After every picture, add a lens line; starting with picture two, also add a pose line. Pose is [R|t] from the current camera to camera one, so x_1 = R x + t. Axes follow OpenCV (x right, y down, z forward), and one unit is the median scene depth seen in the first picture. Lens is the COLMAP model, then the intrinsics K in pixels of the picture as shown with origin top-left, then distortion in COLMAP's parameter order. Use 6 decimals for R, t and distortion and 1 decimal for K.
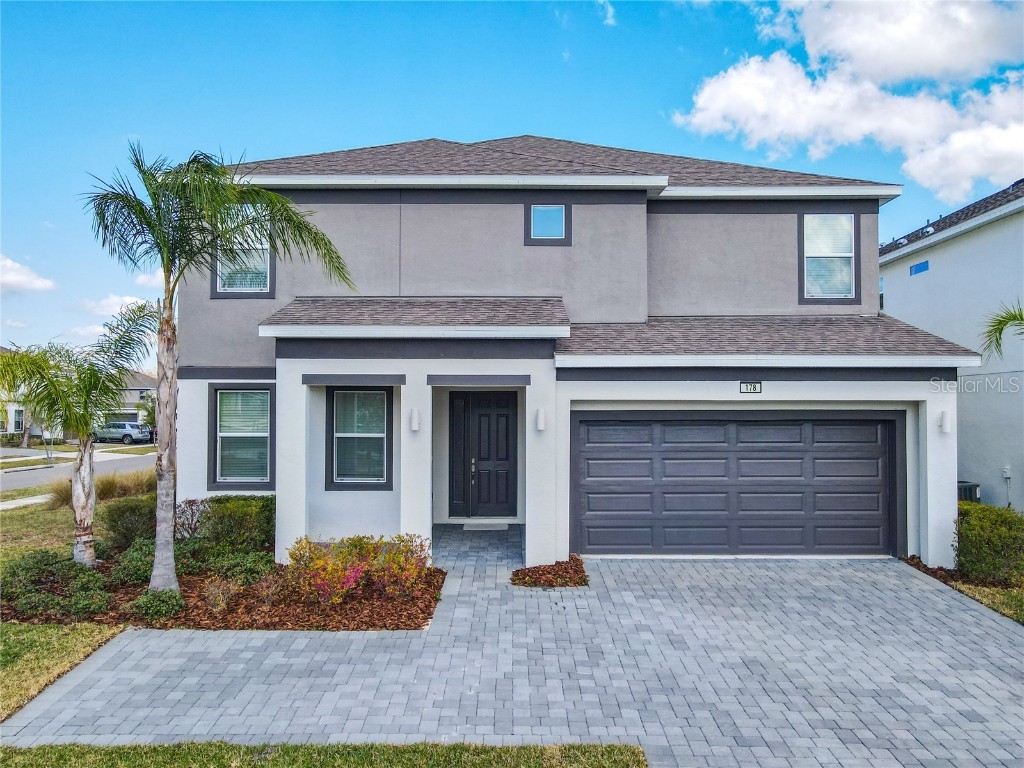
lens RADIAL K [[779.2, 0, 508.1], [0, 779.2, 400.3], [0, 0, 1]] dist [0.012796, 0.003058]
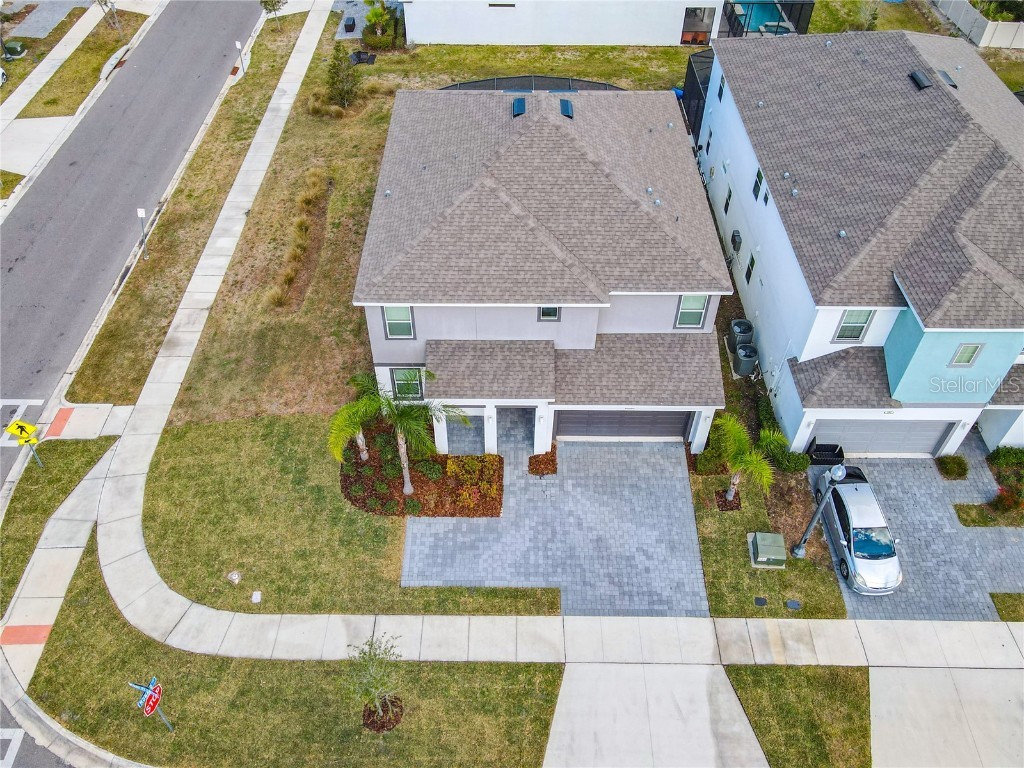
lens RADIAL K [[790.3, 0, 511.8], [0, 790.3, 357.0], [0, 0, 1]] dist [0.006928, 0.013824]
pose [[0.999983, 0.005747, -0.000945, -0.056429], [-0.003237, 0.683345, 0.730088, -2.156345], [0.004842, -0.730073, 0.683352, -0.618353]]
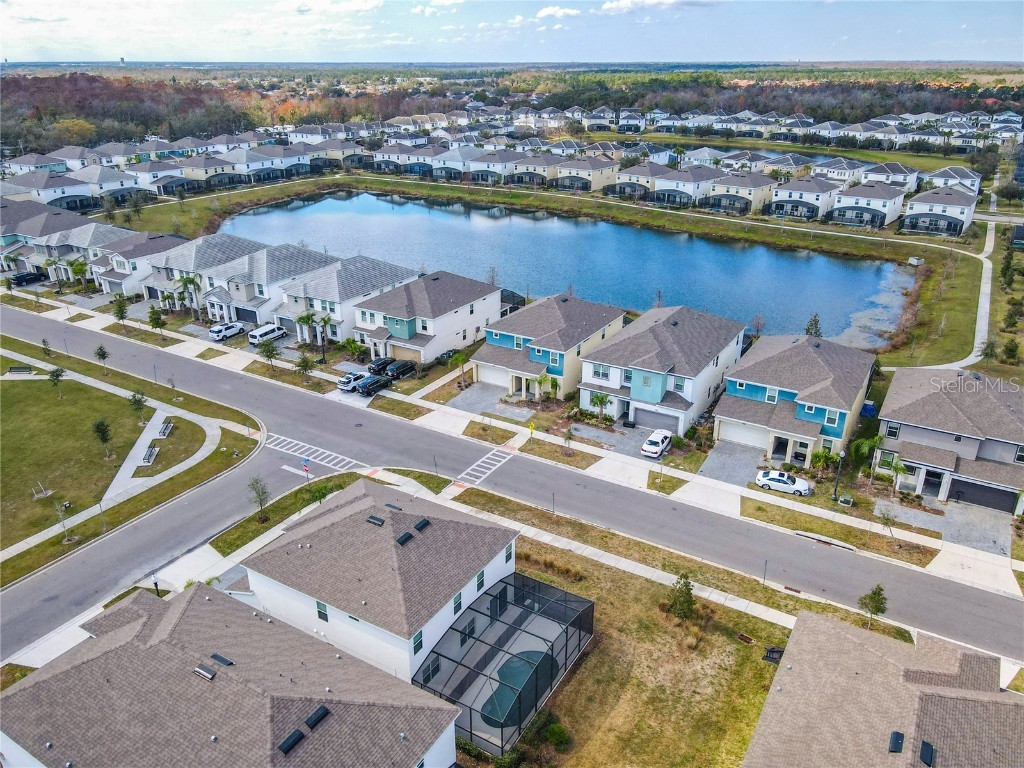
lens RADIAL K [[748.0, 0, 500.1], [0, 748.0, 423.8], [0, 0, 1]] dist [0.007086, 0.004984]
pose [[-0.526189, 0.372929, -0.764231, 3.166507], [0.019661, 0.903802, 0.427499, -3.247127], [0.850140, 0.209920, -0.482903, 4.959247]]
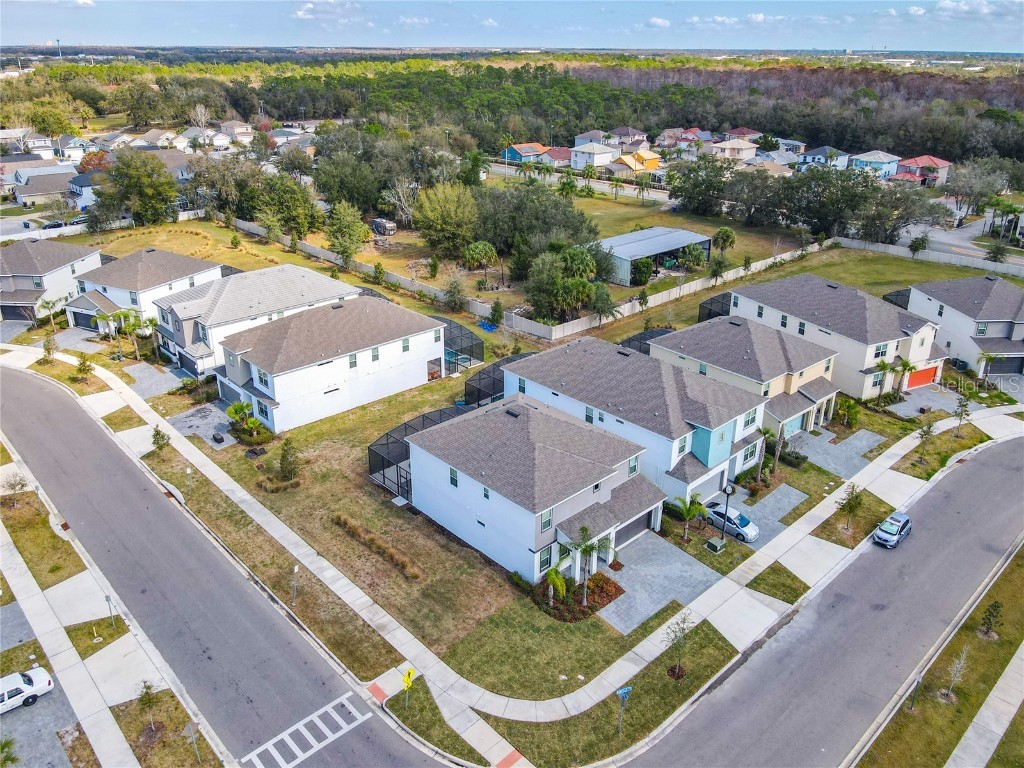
lens RADIAL K [[759.7, 0, 503.1], [0, 759.7, 383.8], [0, 0, 1]] dist [-0.009917, -0.001855]
pose [[0.731055, -0.273226, 0.625225, -3.604837], [-0.018585, 0.908010, 0.418536, -3.224833], [-0.682065, -0.317593, 0.658728, -1.547628]]
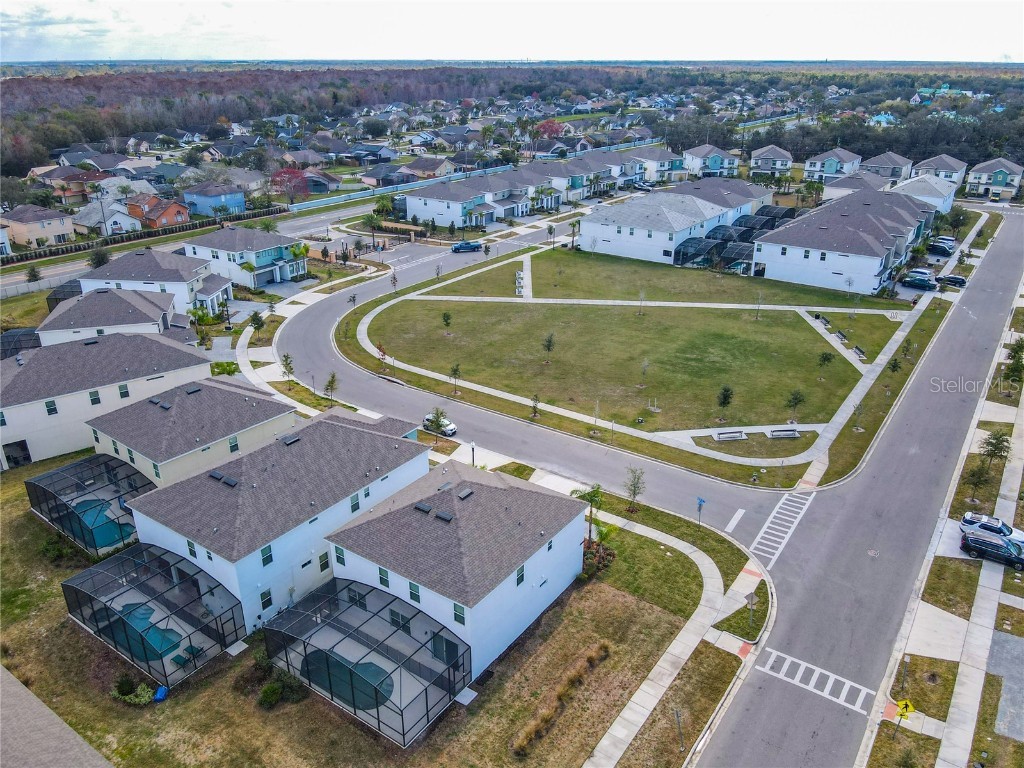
lens RADIAL K [[750.4, 0, 504.7], [0, 750.4, 409.9], [0, 0, 1]] dist [-0.009849, 0.004040]
pose [[-0.814992, -0.245071, 0.525099, -2.793549], [-0.010899, 0.912489, 0.408956, -3.253457], [-0.579370, 0.327573, -0.746342, 5.554802]]
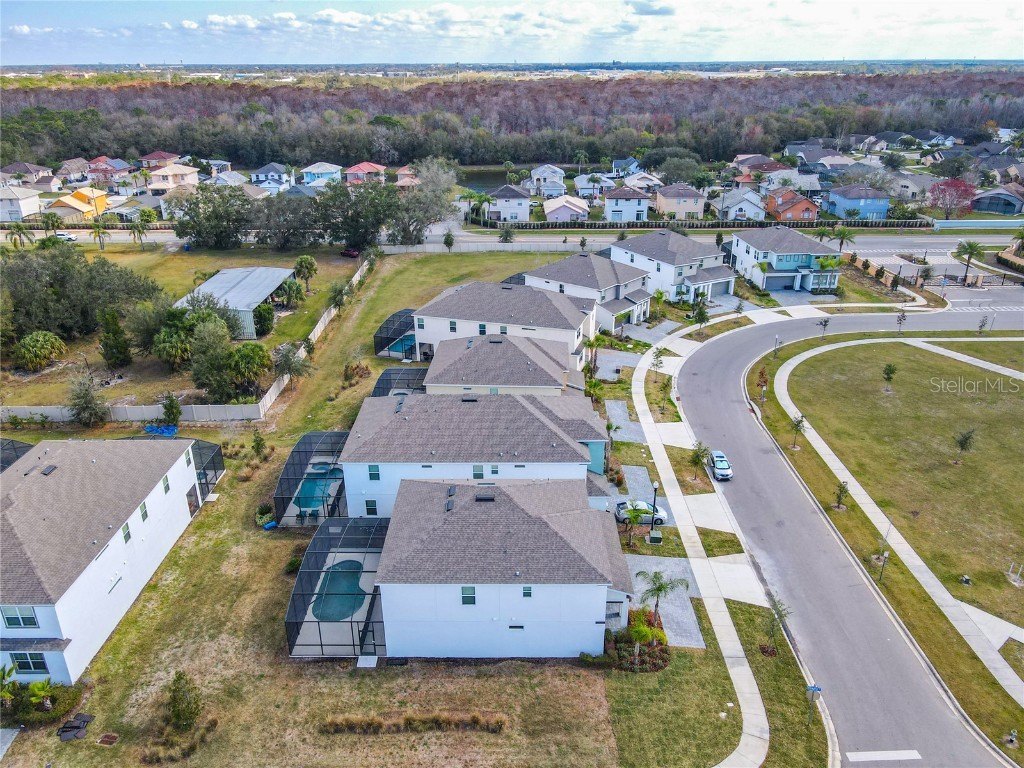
lens RADIAL K [[762.2, 0, 512.0], [0, 762.2, 384.0], [0, 0, 1]] dist [0.011388, 0.004059]
pose [[0.003980, -0.387235, 0.921973, -4.400393], [-0.014513, 0.921860, 0.387250, -3.269626], [-0.999887, -0.014922, -0.001951, 1.931007]]
